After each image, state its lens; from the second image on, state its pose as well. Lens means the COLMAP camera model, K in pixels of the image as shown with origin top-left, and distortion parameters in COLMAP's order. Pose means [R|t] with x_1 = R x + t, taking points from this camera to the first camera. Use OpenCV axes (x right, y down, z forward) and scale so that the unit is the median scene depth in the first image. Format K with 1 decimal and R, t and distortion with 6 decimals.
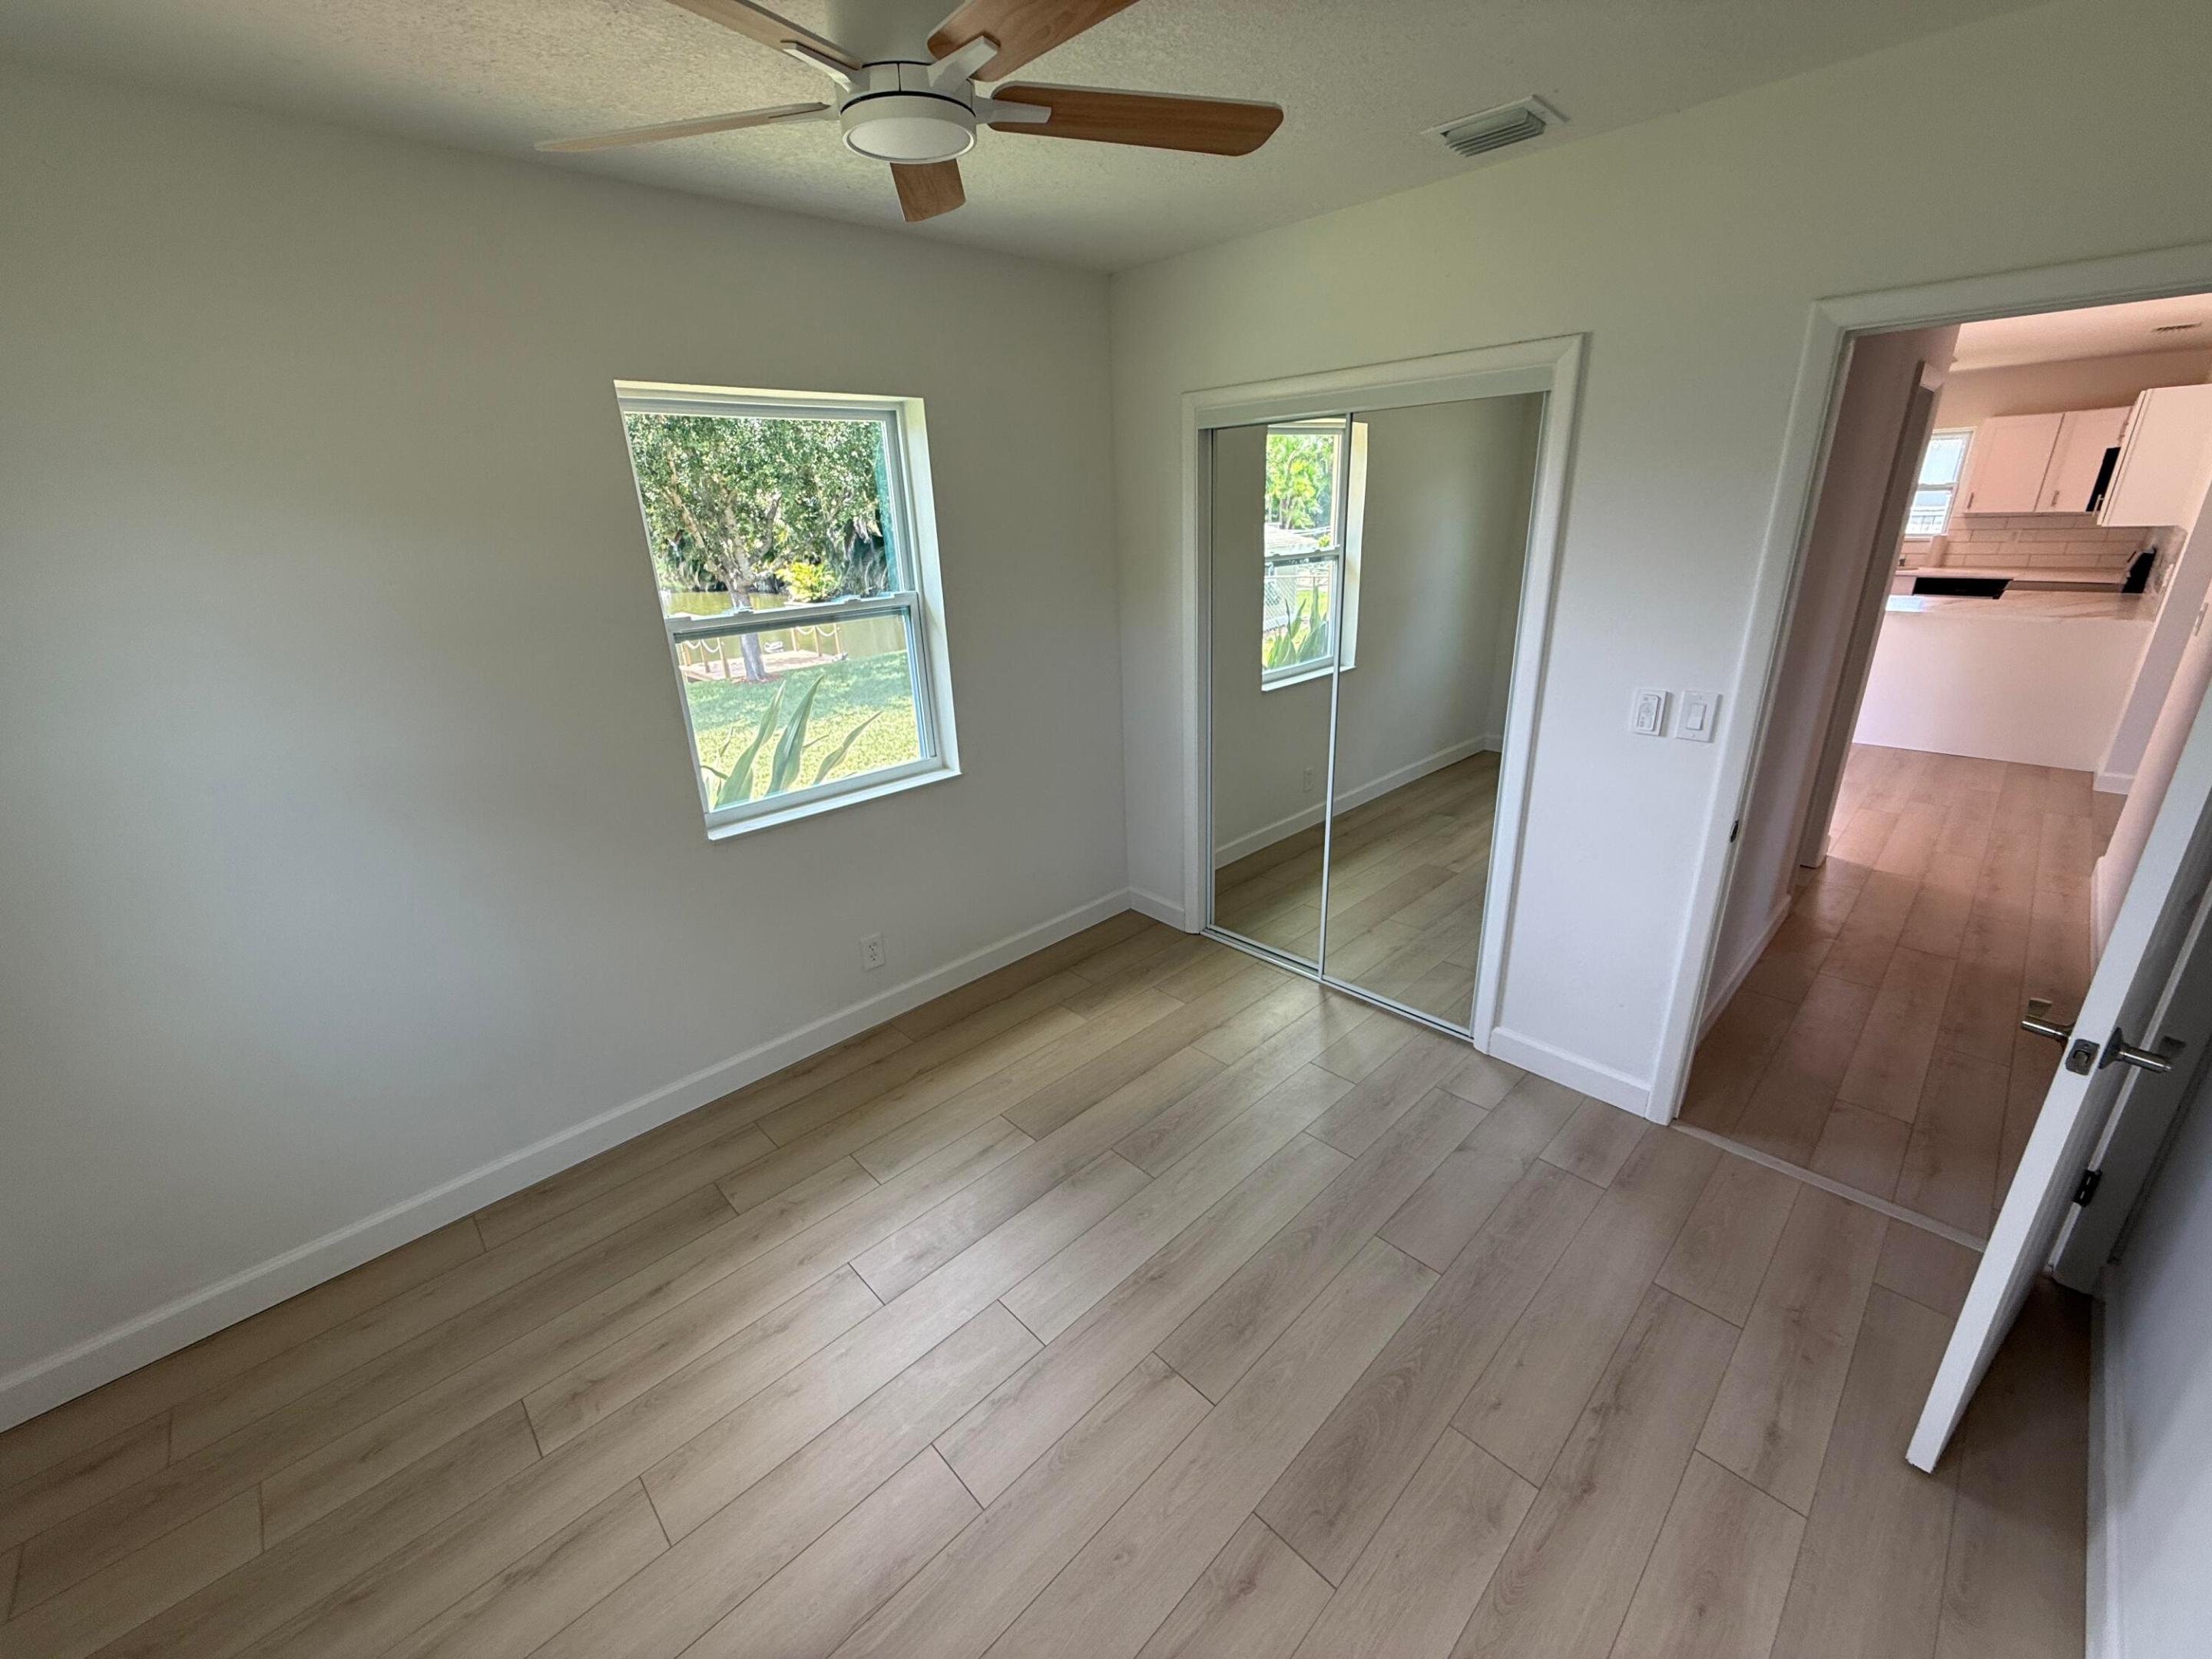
lens RADIAL K [[880.8, 0, 1103.2], [0, 880.8, 834.4], [0, 0, 1]] dist [0.000997, 0.000184]
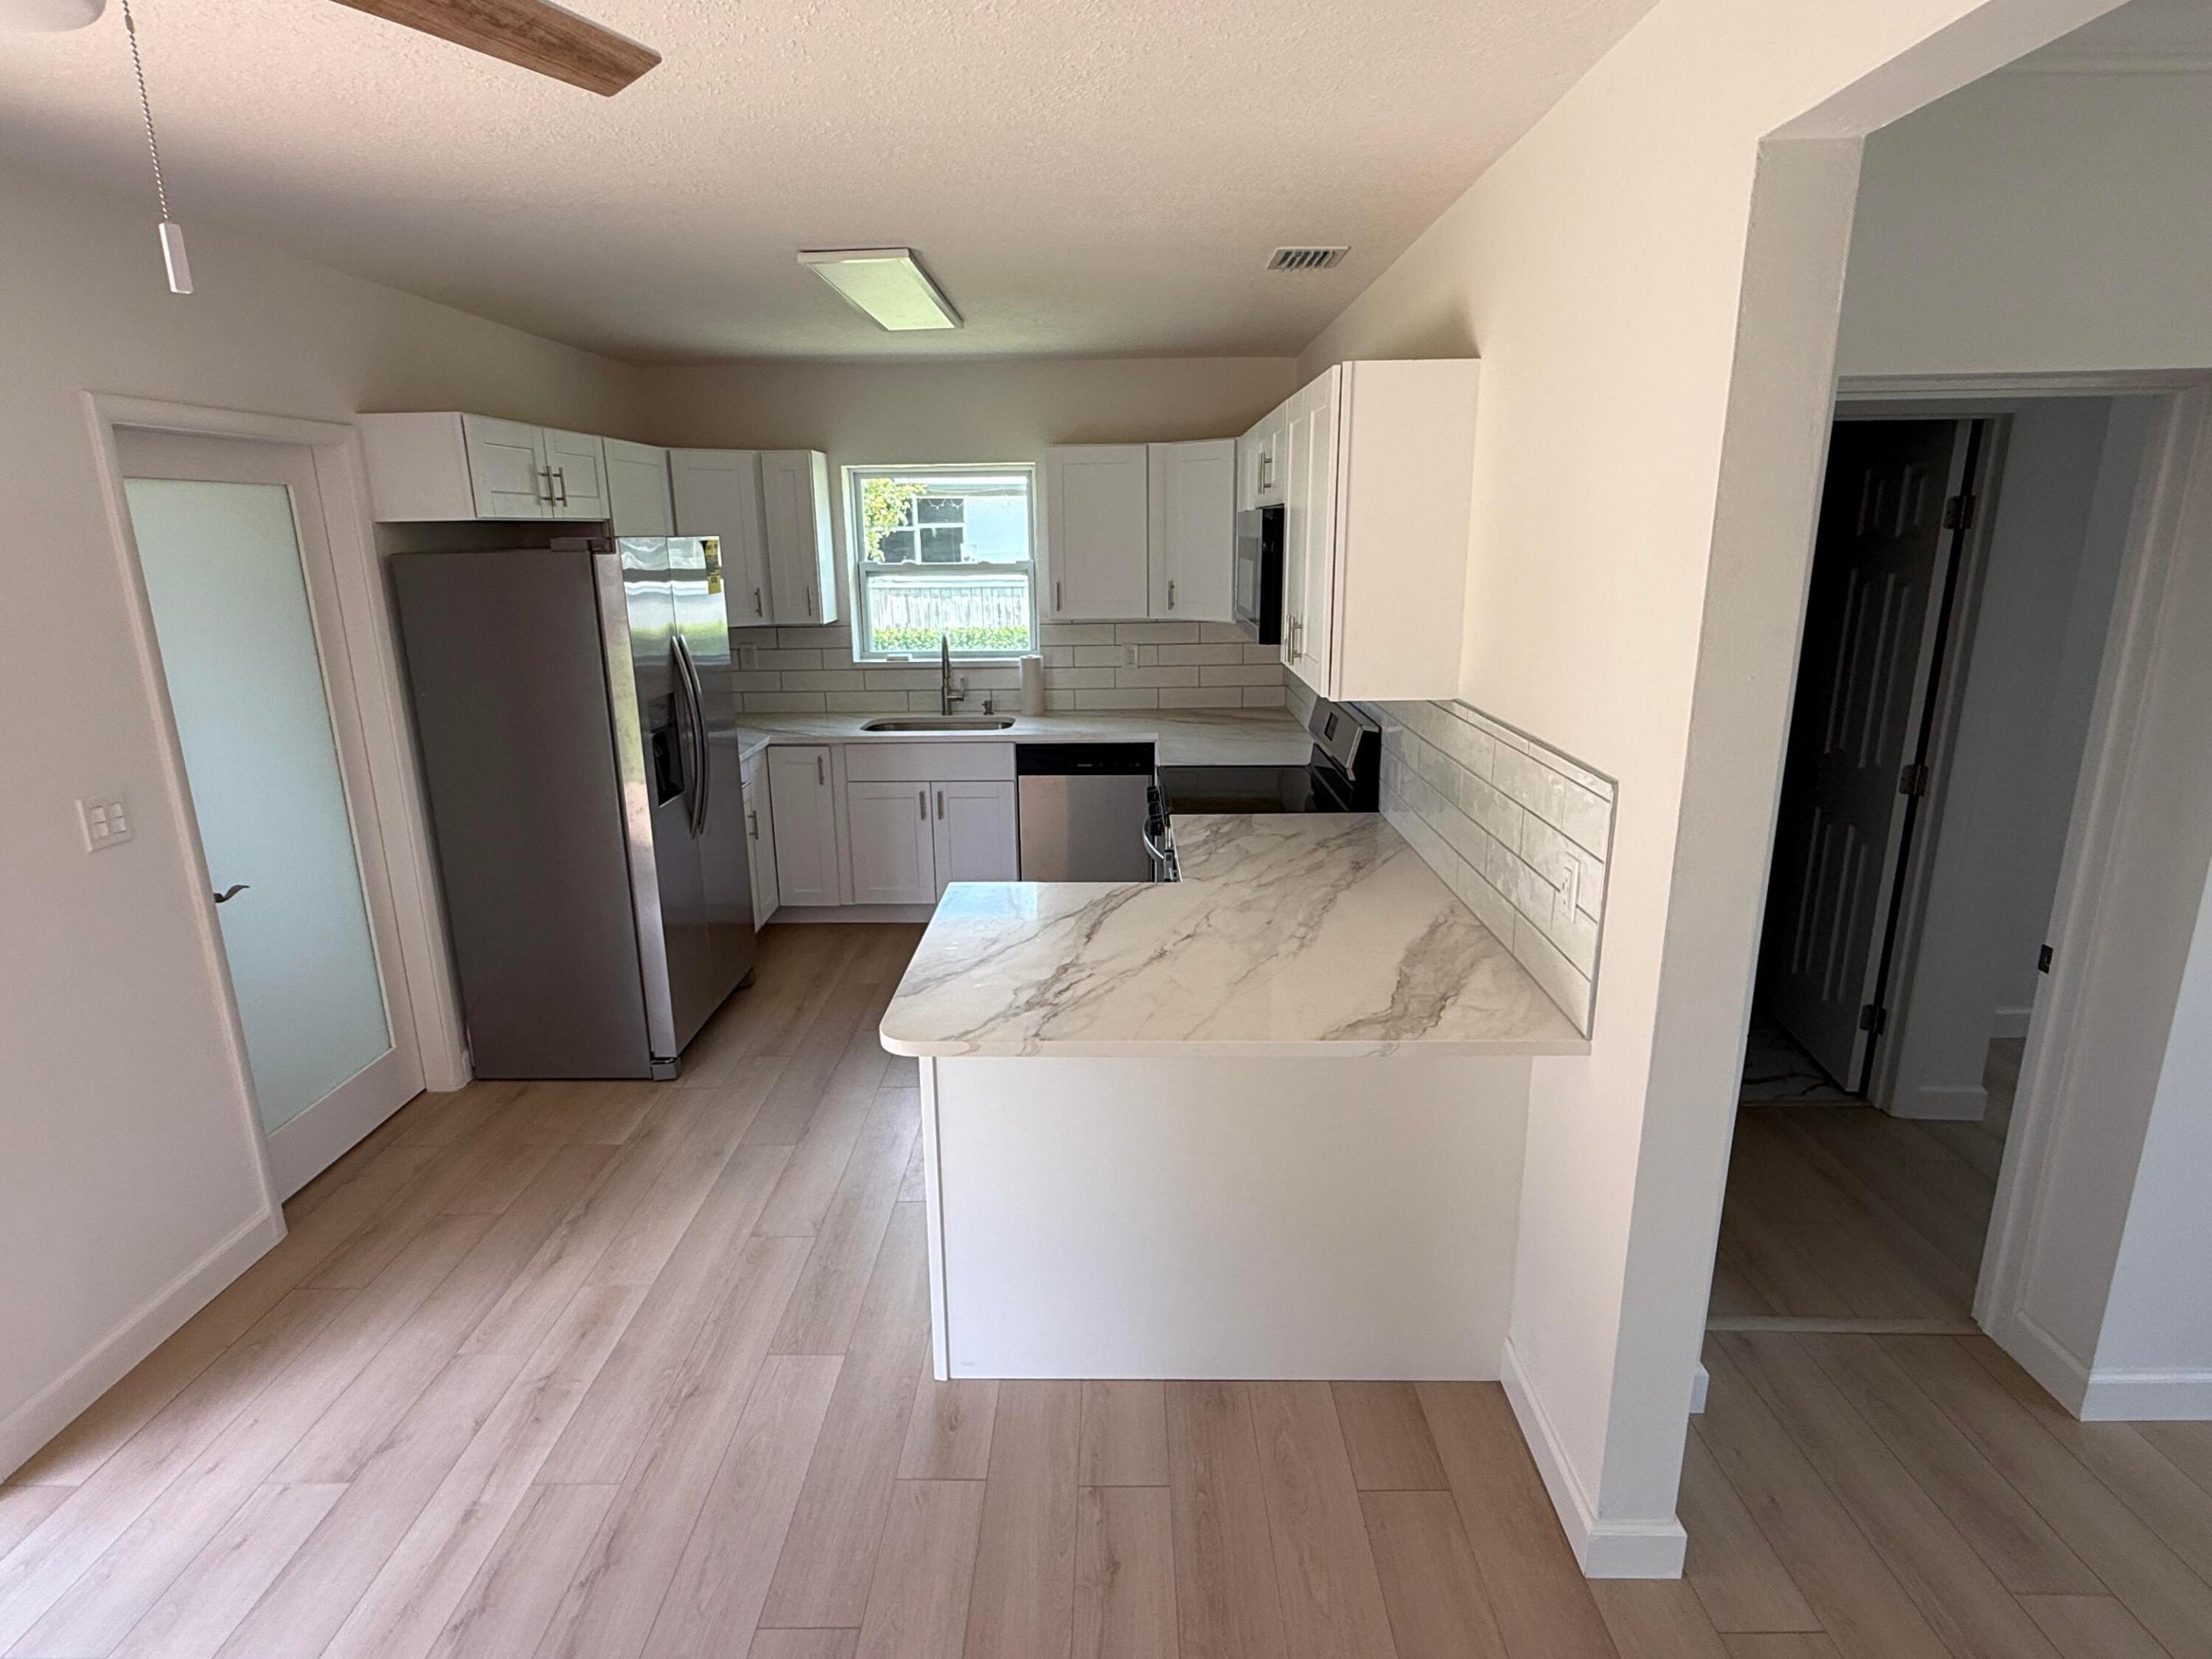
lens RADIAL K [[1167.5, 0, 1098.5], [0, 1167.5, 834.3], [0, 0, 1]] dist [-0.000976, 0.000828]
pose [[0.705996, -0.153650, 0.691347, 0.504183], [0.235437, 0.971581, -0.024495, -0.220420], [-0.667936, 0.180062, 0.722107, 0.513004]]
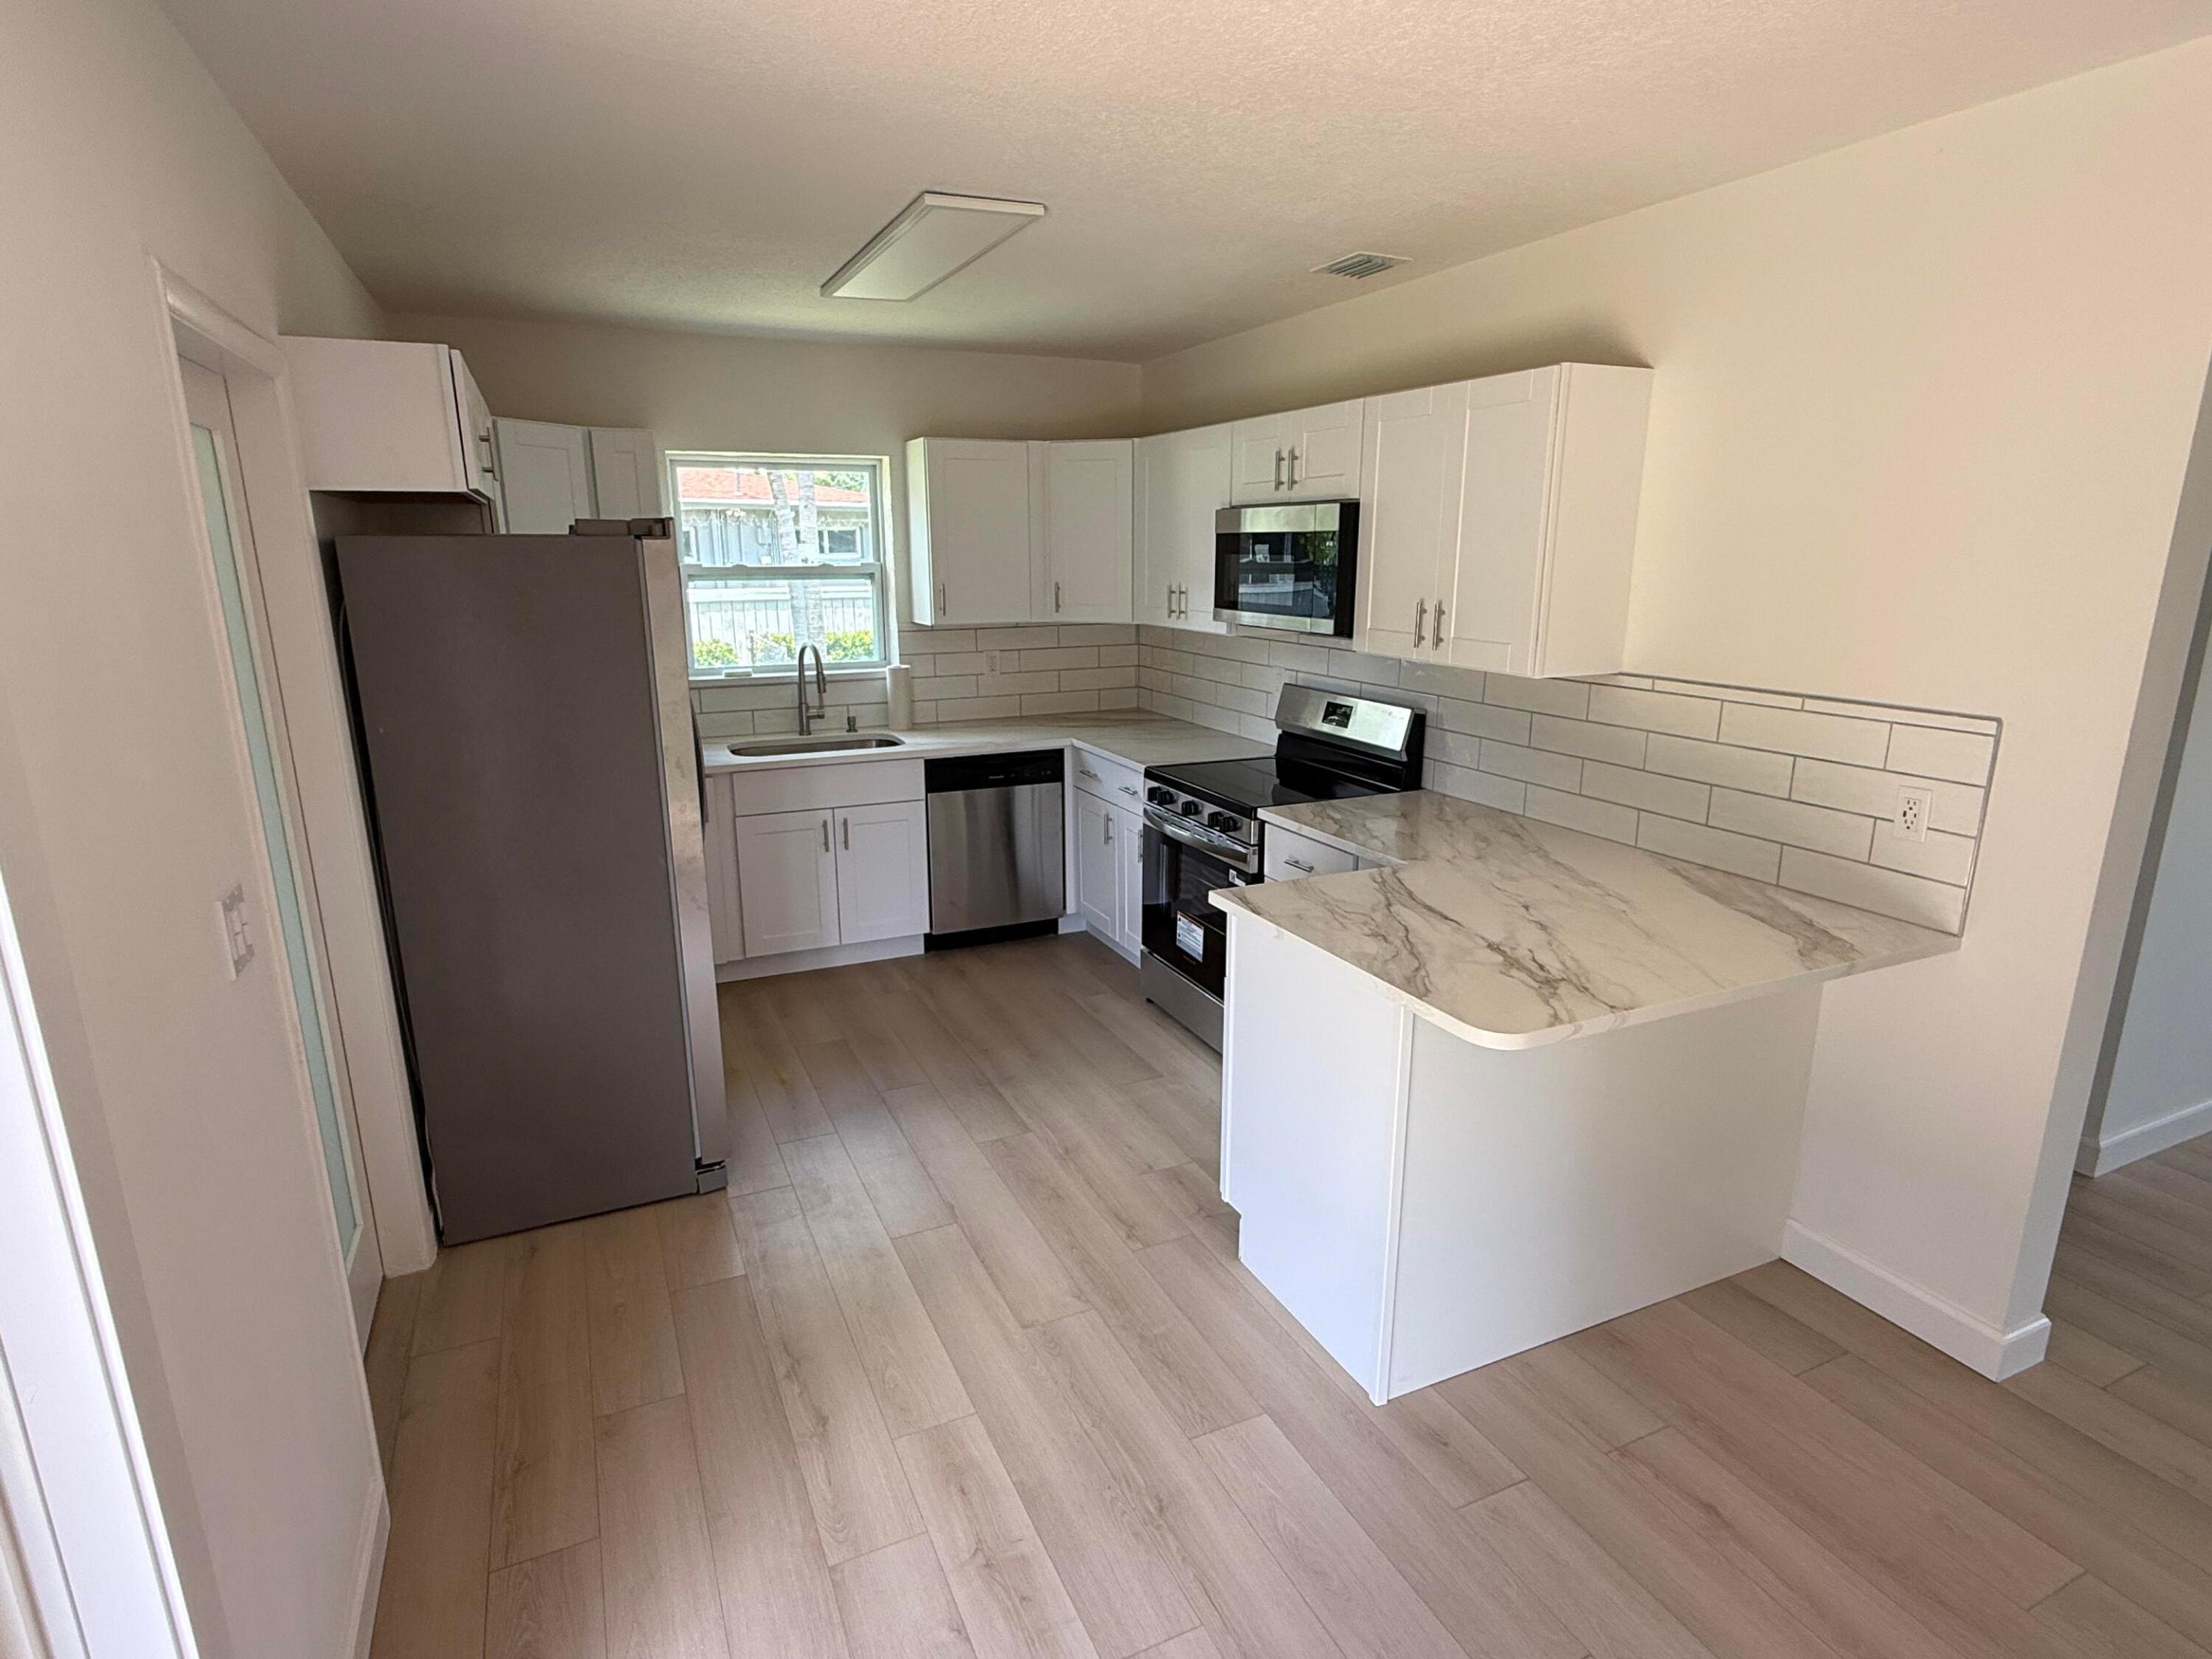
lens RADIAL K [[1169.2, 0, 1103.0], [0, 1169.2, 834.9], [0, 0, 1]] dist [-0.001210, -0.000258]
pose [[0.330421, -0.193785, 0.923726, 0.393341], [0.320793, 0.943490, 0.083182, -0.282748], [-0.887645, 0.268839, 0.373914, 0.717975]]
